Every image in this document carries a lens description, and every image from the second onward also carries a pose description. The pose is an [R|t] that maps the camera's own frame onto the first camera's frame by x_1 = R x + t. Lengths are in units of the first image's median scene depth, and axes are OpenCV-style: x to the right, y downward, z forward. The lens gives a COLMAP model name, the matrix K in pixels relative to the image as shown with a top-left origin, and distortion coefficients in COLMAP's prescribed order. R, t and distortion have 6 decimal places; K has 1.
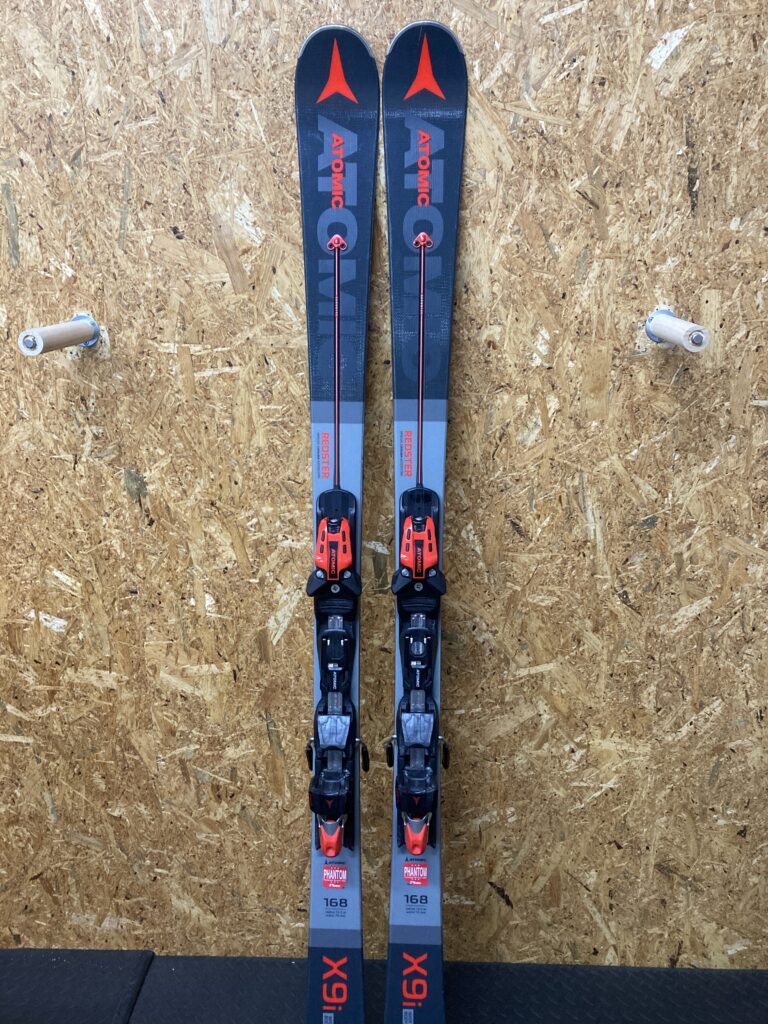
lens RADIAL K [[843.8, 0, 391.1], [0, 843.8, 510.7], [0, 0, 1]] dist [0.024716, -0.015534]
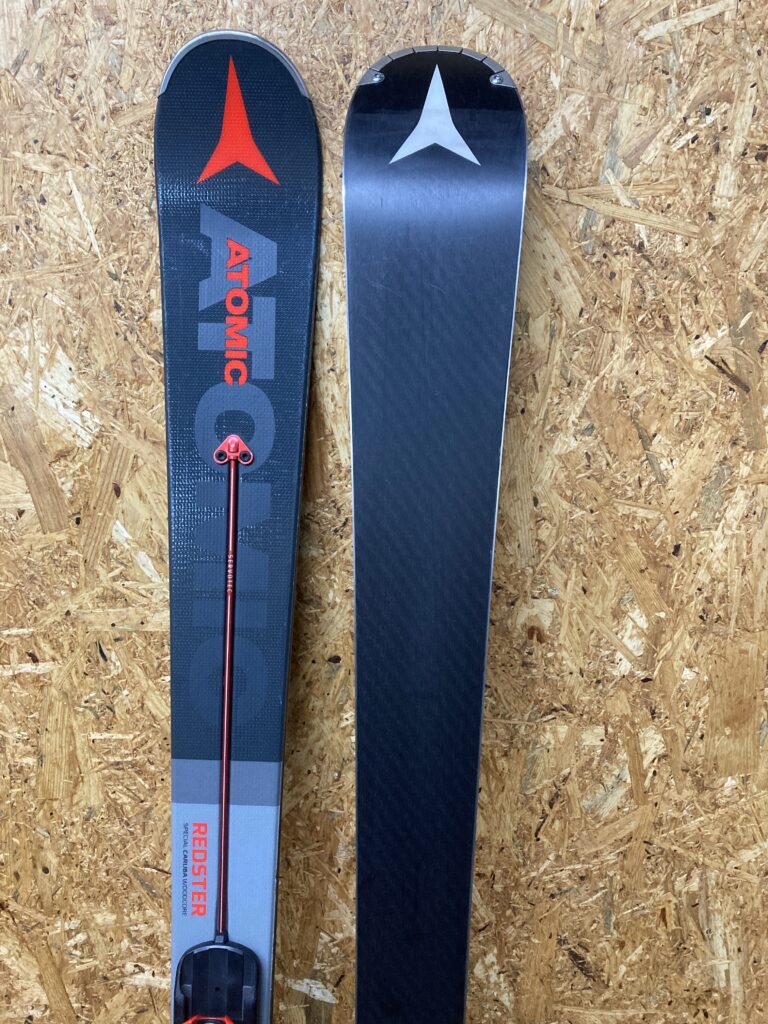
lens RADIAL K [[843.8, 0, 400.2], [0, 843.8, 508.1], [0, 0, 1]] dist [0.024716, -0.015534]
pose [[0.999826, 0.016590, 0.008497, 0.028473], [-0.015687, 0.995147, -0.097138, -0.211173], [-0.010068, 0.096988, 0.995235, 0.452463]]
